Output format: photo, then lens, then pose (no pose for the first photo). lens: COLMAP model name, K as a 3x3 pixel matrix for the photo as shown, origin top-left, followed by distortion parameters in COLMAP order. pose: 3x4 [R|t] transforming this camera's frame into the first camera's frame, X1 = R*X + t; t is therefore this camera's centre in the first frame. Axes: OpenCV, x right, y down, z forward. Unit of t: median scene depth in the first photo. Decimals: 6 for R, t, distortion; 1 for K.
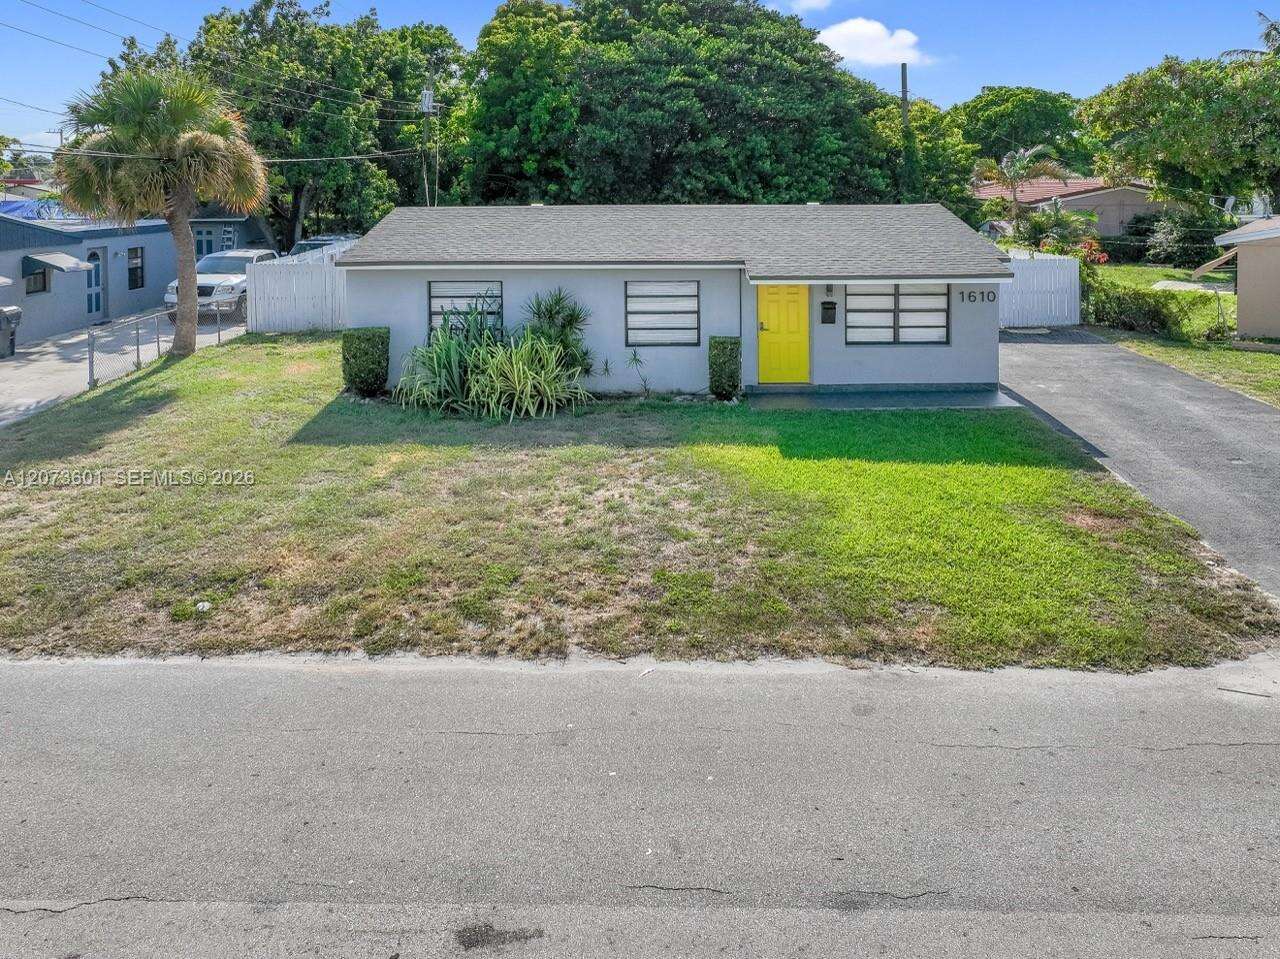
lens RADIAL K [[919.0, 0, 670.1], [0, 919.0, 440.9], [0, 0, 1]] dist [-0.004200, 0.024461]
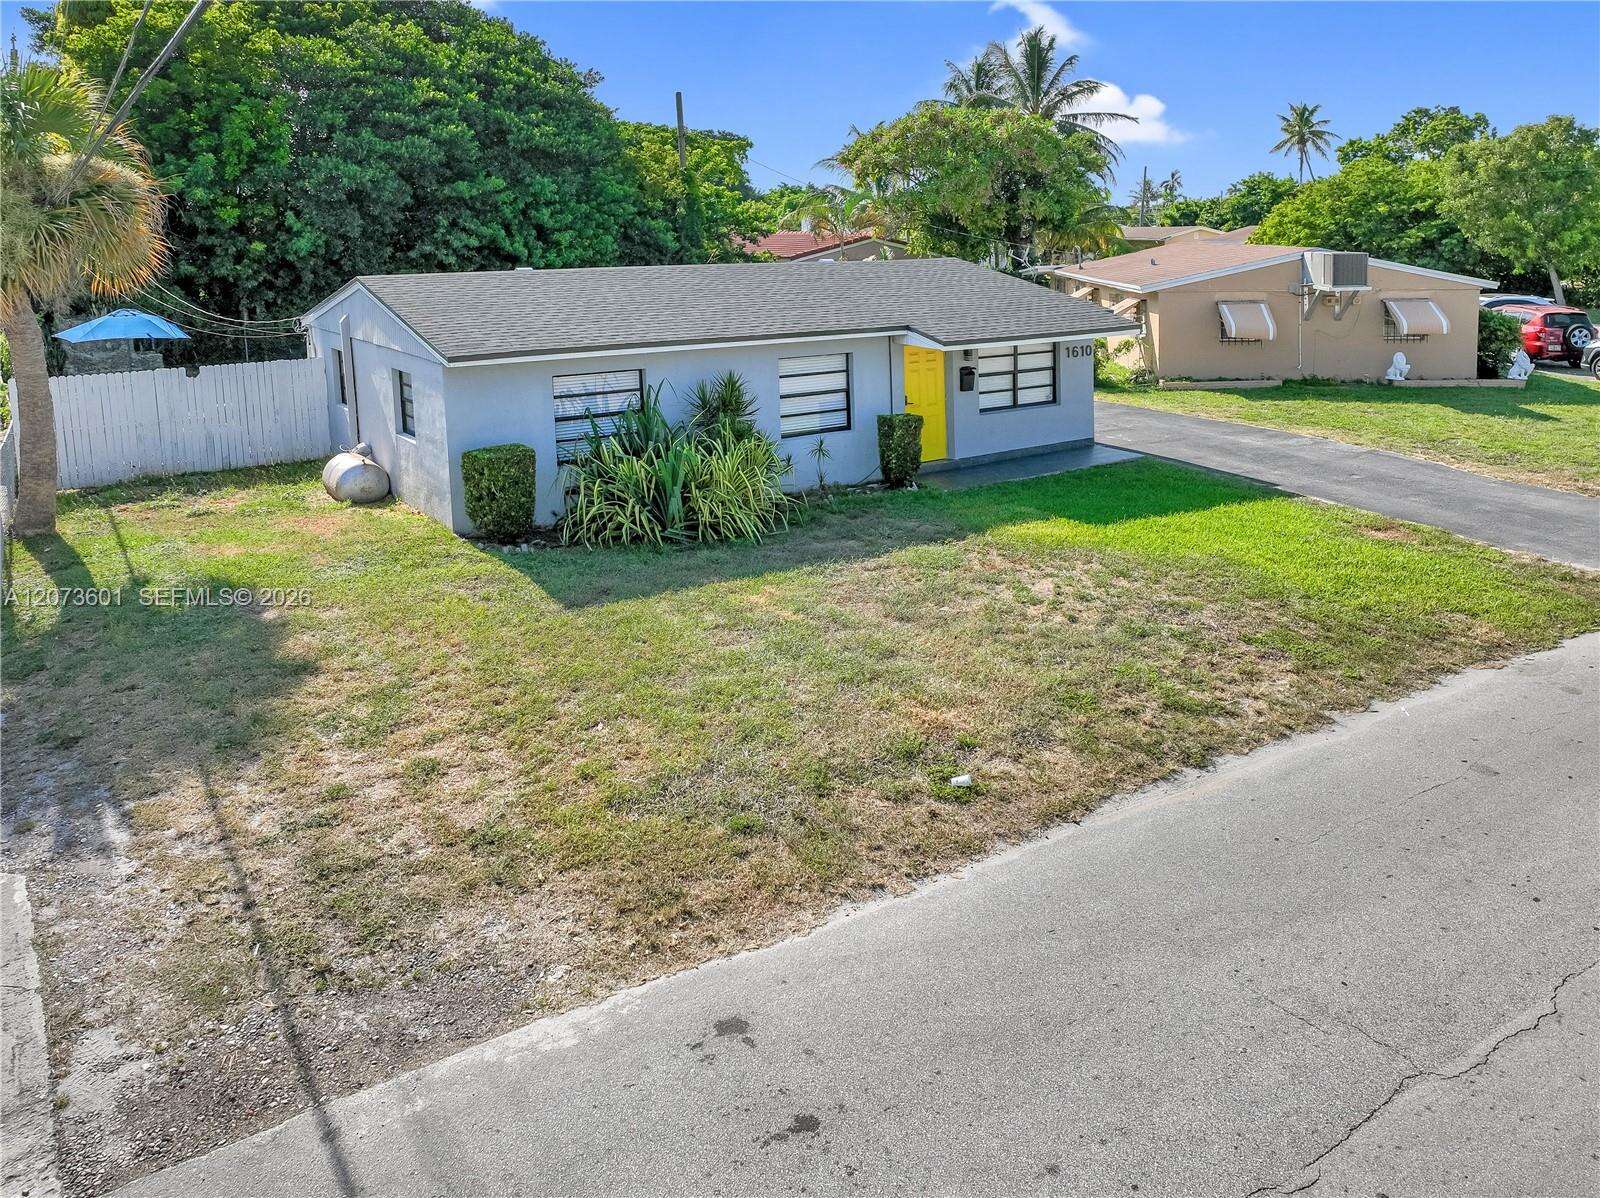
lens RADIAL K [[1117.0, 0, 841.1], [0, 1117.0, 602.6], [0, 0, 1]] dist [0.008802, 0.006424]
pose [[0.834022, -0.178822, 0.521947, -0.540909], [0.157321, 0.983824, 0.085680, -0.034971], [-0.528826, 0.010654, 0.848664, 0.122664]]
